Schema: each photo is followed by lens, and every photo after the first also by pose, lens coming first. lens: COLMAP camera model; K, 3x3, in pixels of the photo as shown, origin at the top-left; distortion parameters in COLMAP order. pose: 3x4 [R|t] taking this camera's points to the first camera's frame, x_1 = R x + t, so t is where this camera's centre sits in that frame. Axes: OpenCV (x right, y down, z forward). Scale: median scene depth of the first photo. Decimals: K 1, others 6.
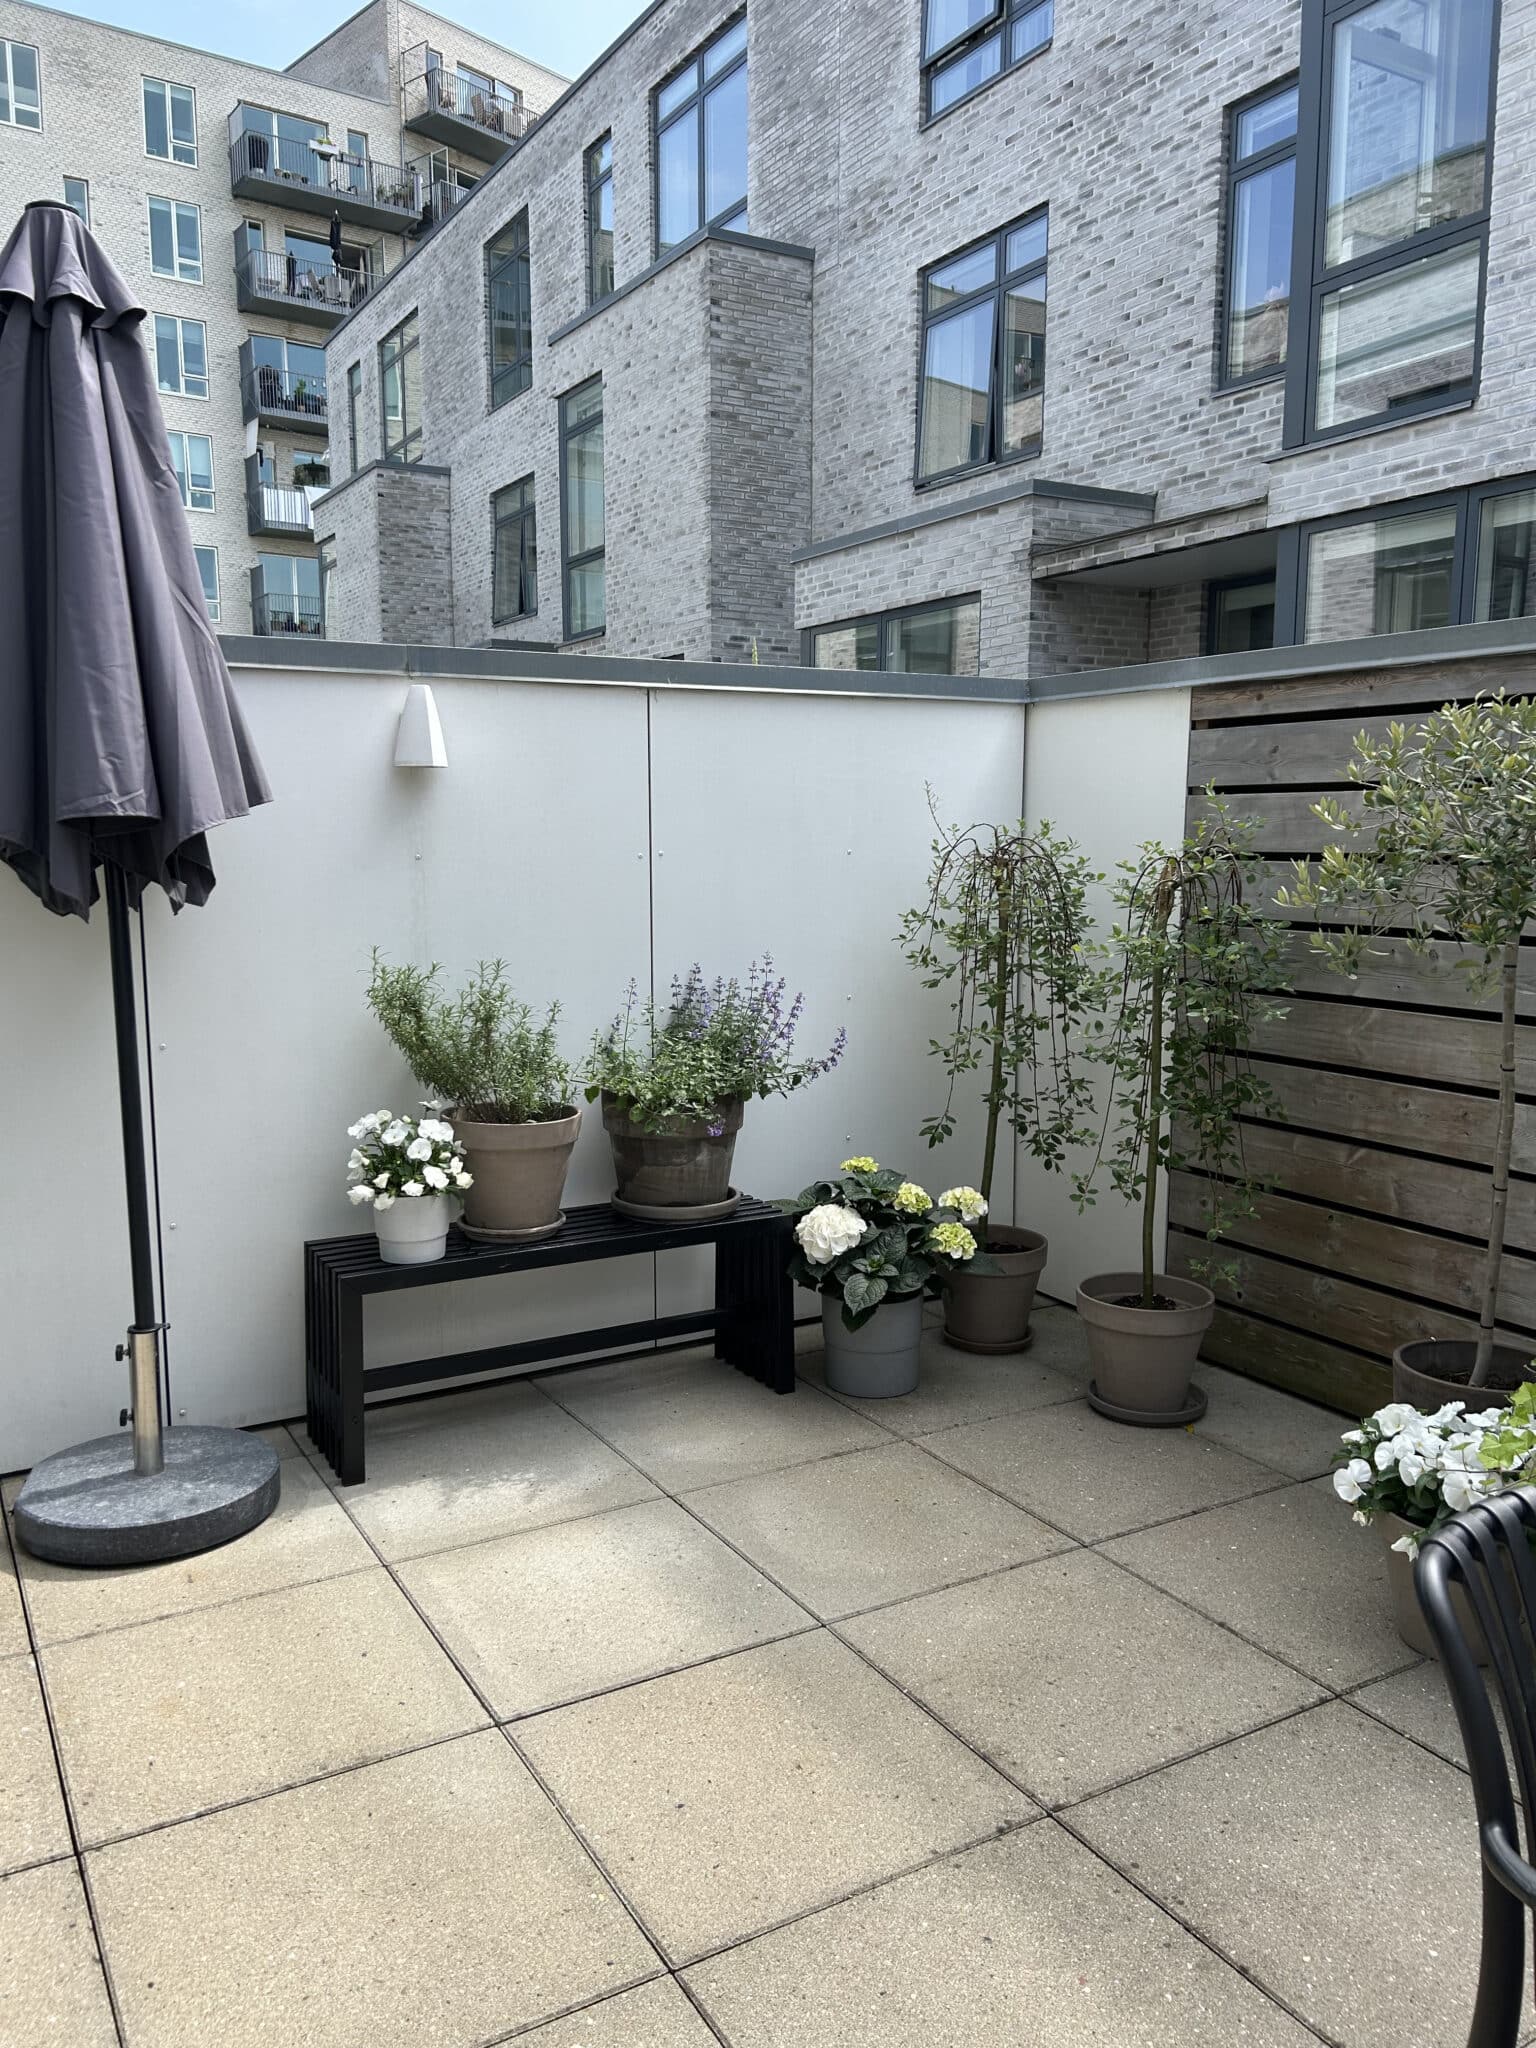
lens RADIAL K [[1536.1, 0, 760.1], [0, 1536.1, 1027.6], [0, 0, 1]] dist [0.032831, -0.017740]
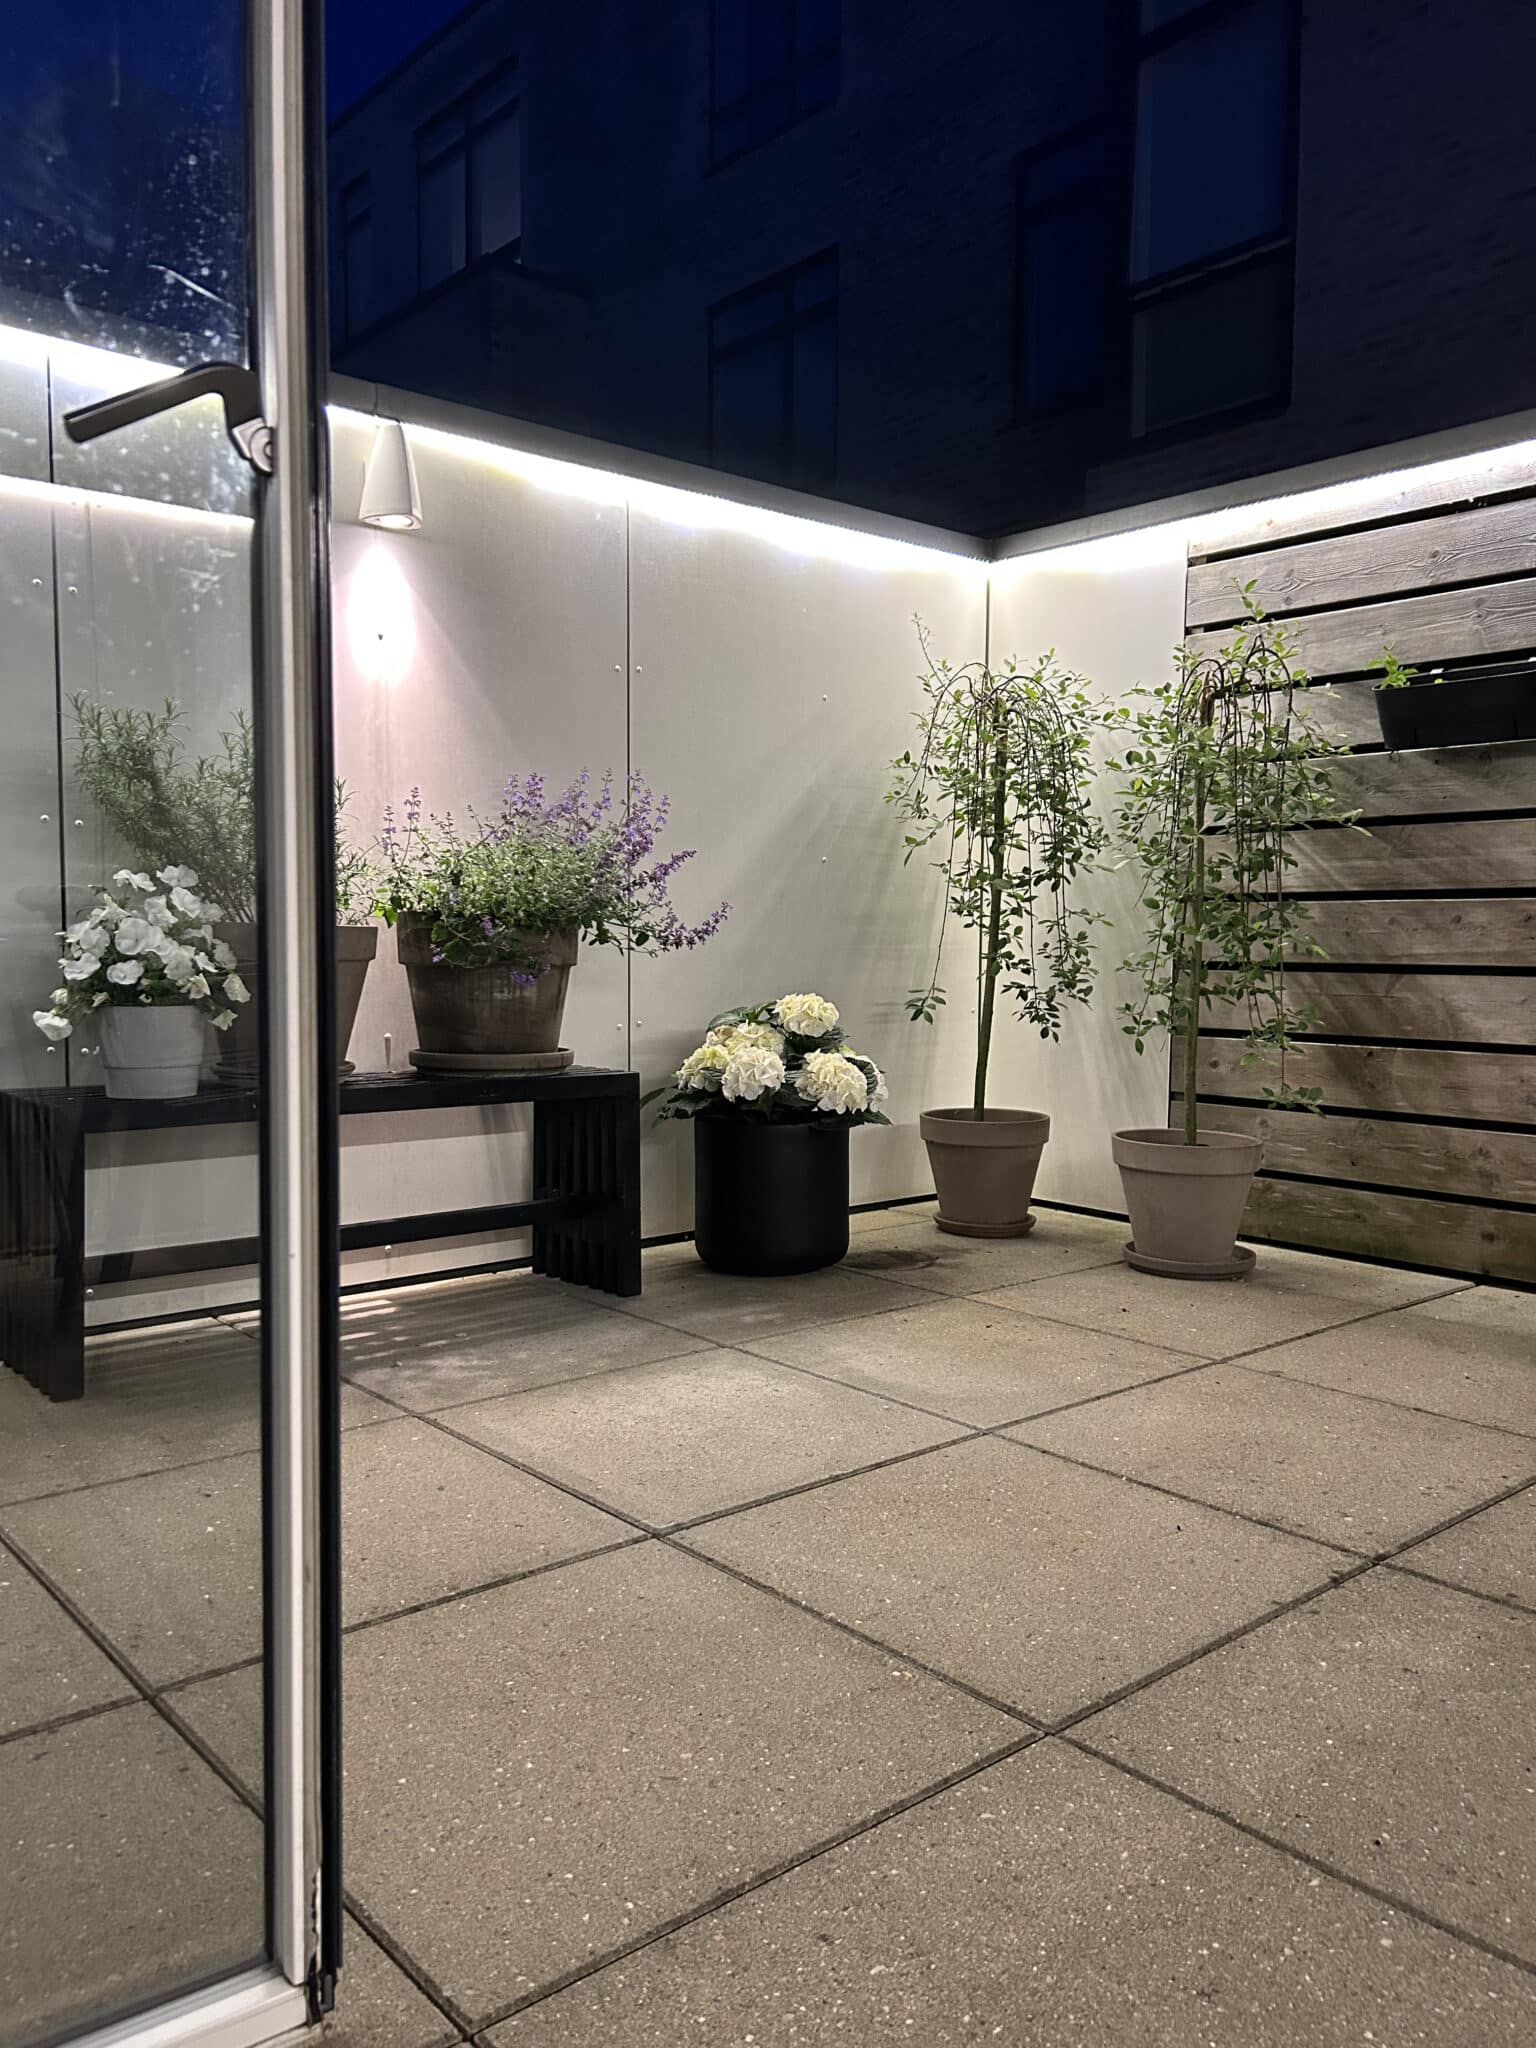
lens RADIAL K [[1536.1, 0, 771.5], [0, 1536.1, 1021.7], [0, 0, 1]] dist [0.032831, -0.017740]
pose [[0.983077, -0.005269, 0.183116, -0.148971], [0.017478, 0.997724, -0.065122, 0.142442], [-0.182356, 0.067221, 0.980932, 0.121979]]
